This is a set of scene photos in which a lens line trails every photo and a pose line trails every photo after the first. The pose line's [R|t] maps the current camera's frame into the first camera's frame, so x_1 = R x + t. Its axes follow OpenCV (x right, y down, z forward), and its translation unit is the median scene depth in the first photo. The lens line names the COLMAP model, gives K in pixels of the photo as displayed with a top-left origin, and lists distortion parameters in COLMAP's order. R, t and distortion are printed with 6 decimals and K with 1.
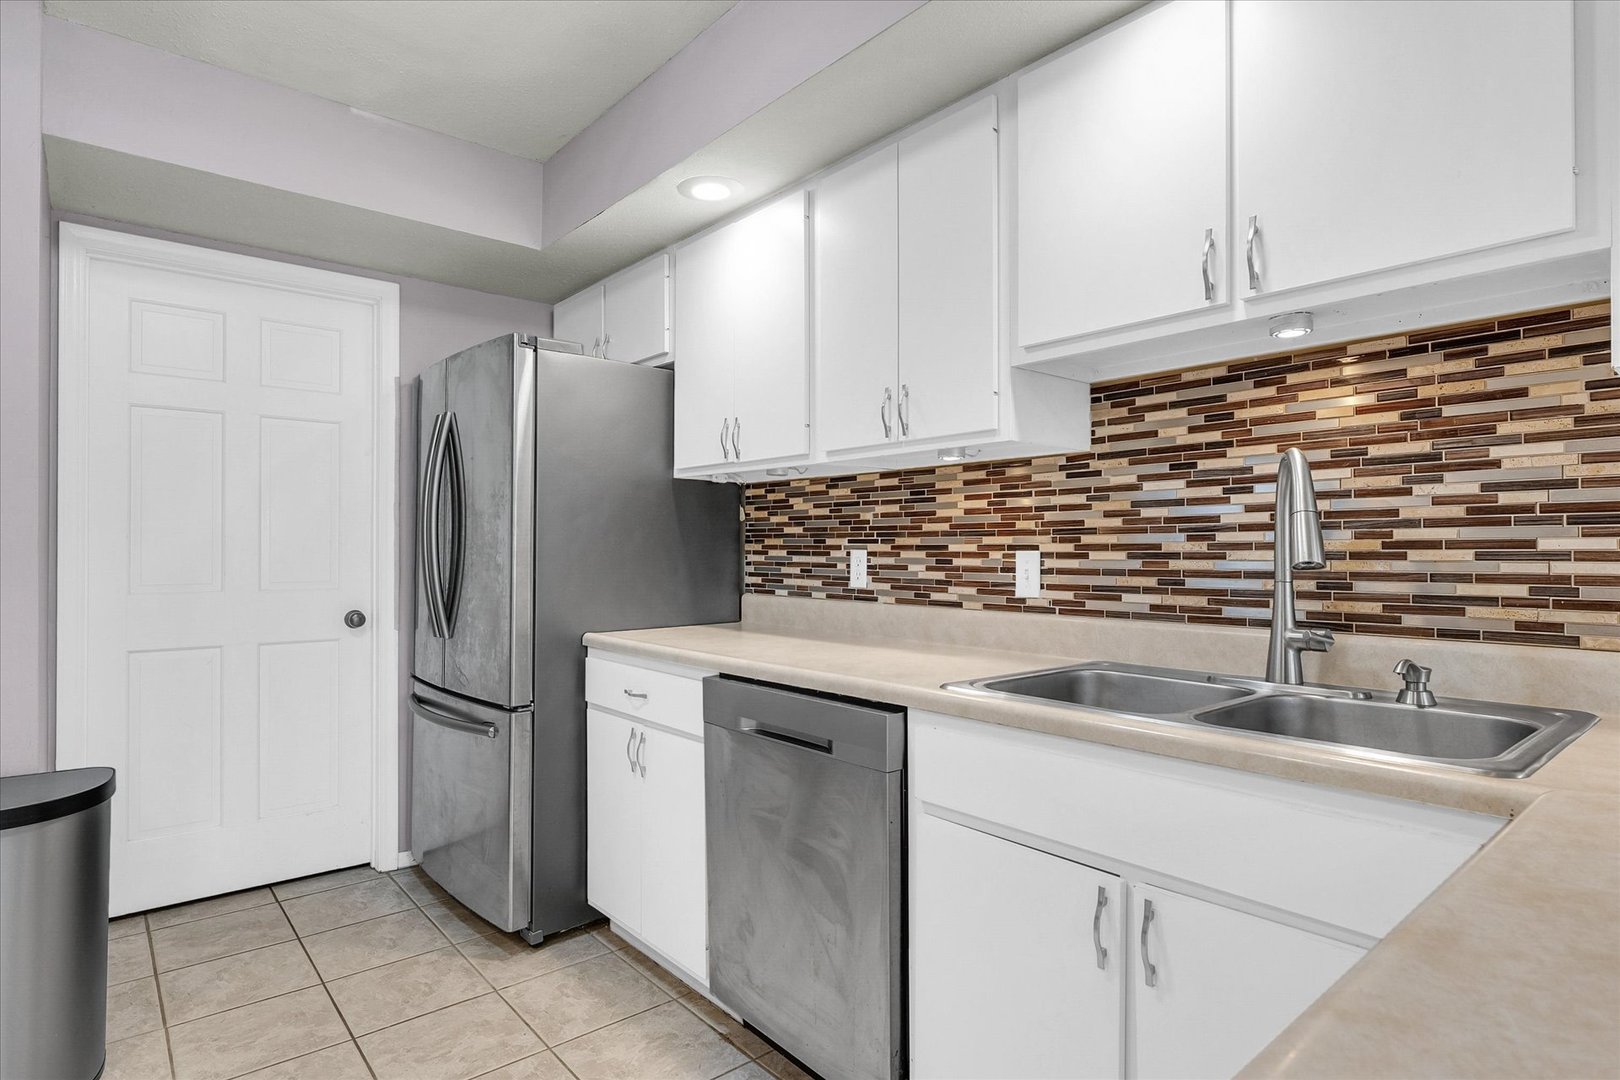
lens RADIAL K [[866.7, 0, 834.9], [0, 866.7, 532.7], [0, 0, 1]] dist [-0.005214, 0.001445]
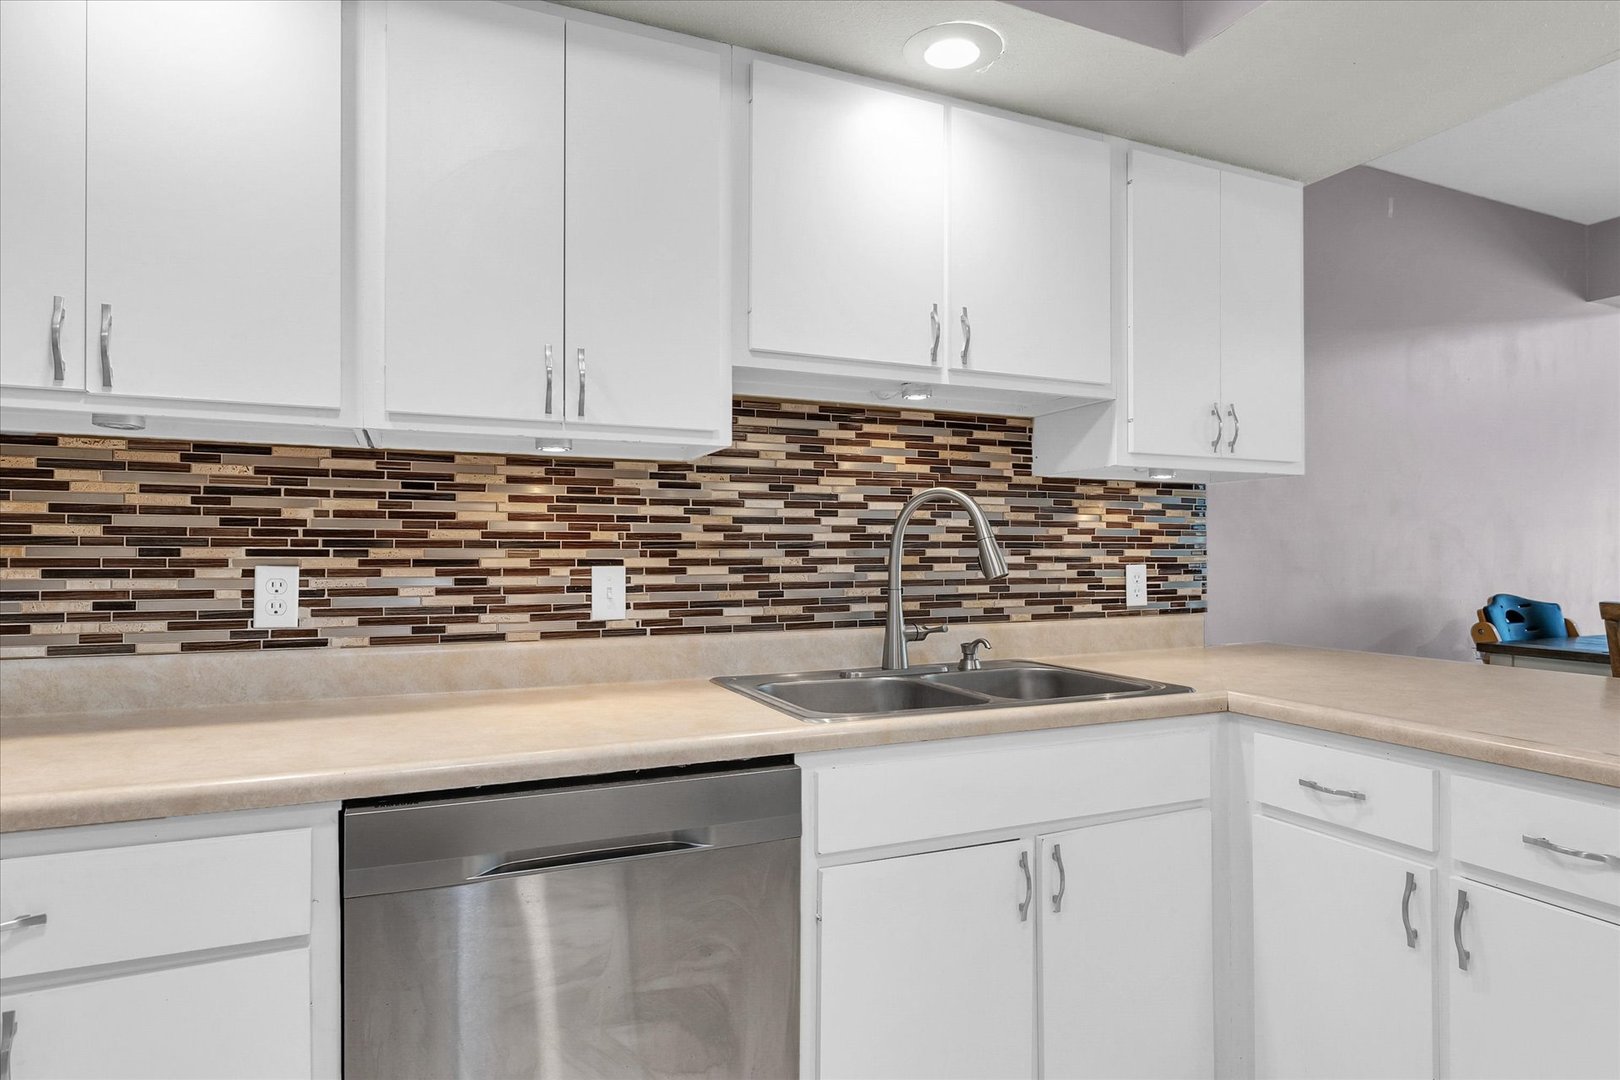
lens RADIAL K [[866.7, 0, 755.3], [0, 866.7, 542.3], [0, 0, 1]] dist [-0.005214, 0.001445]
pose [[0.313174, 0.016234, 0.949557, -0.515051], [-0.016723, 0.999793, -0.011578, 0.004181], [-0.949548, -0.012253, 0.313381, 0.544023]]
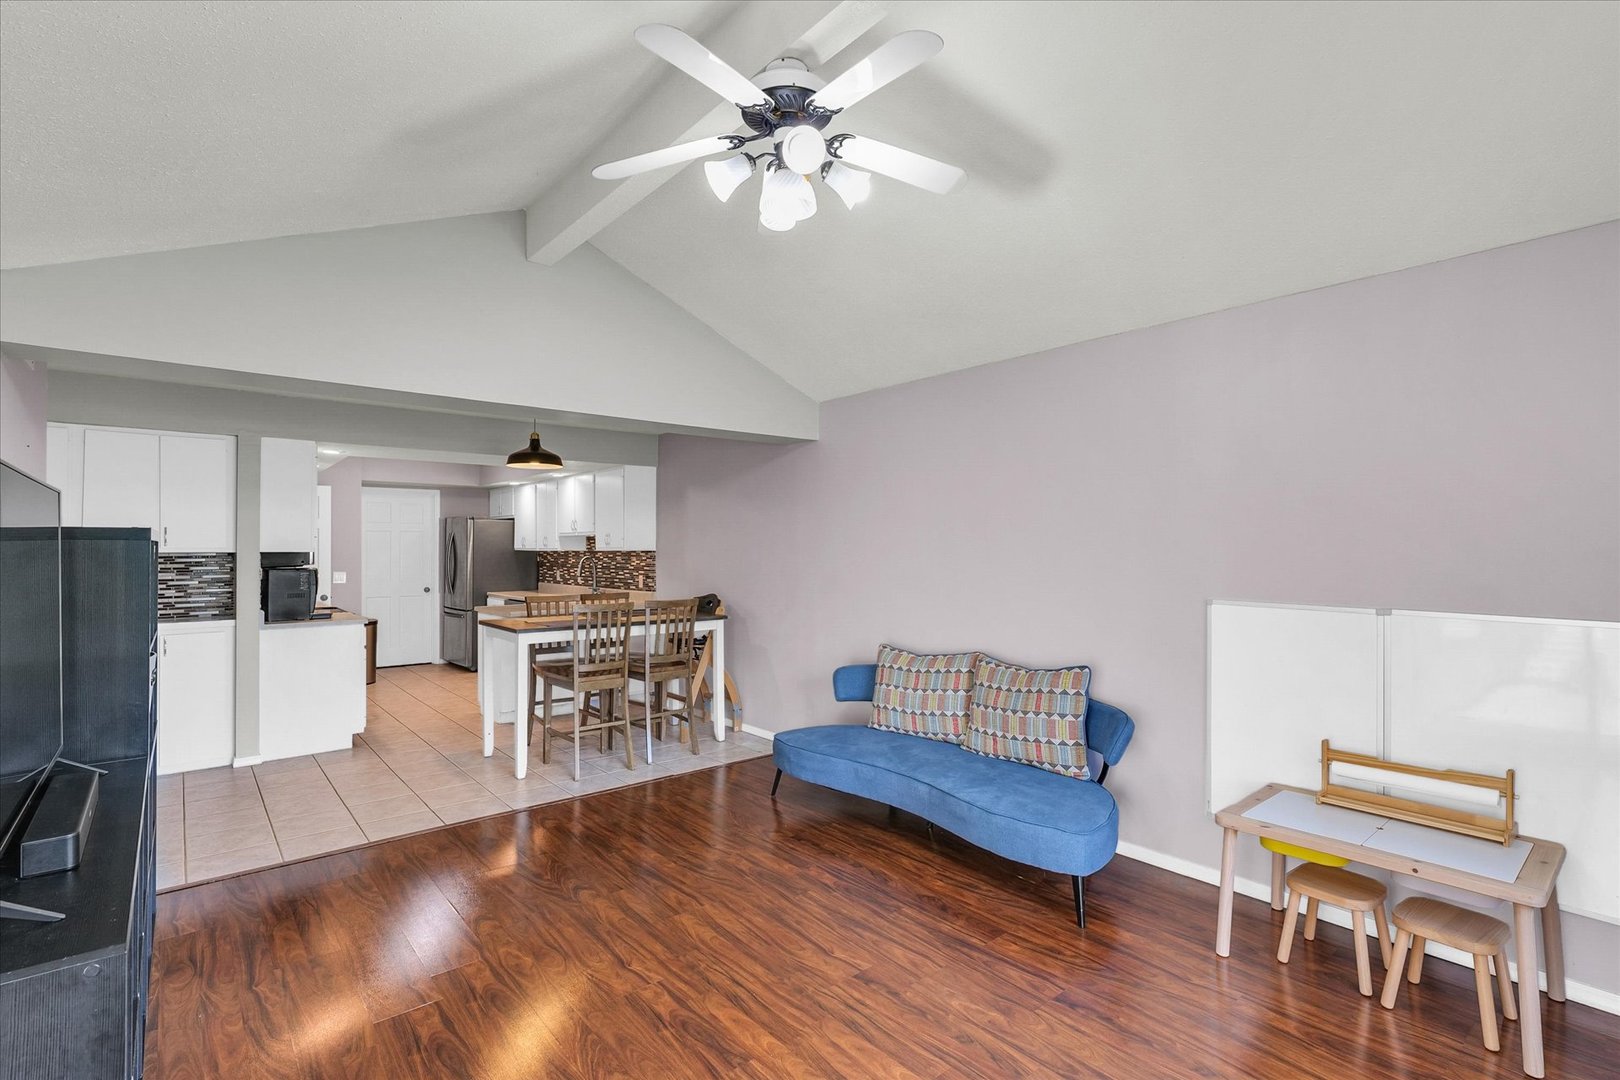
lens RADIAL K [[727.4, 0, 786.2], [0, 727.4, 539.4], [0, 0, 1]] dist [-0.003221, -0.000378]
pose [[0.999773, -0.003418, -0.021052, 1.249347], [0.003517, 0.999983, 0.004693, -0.146193], [0.021036, -0.004766, 0.999767, -2.485368]]
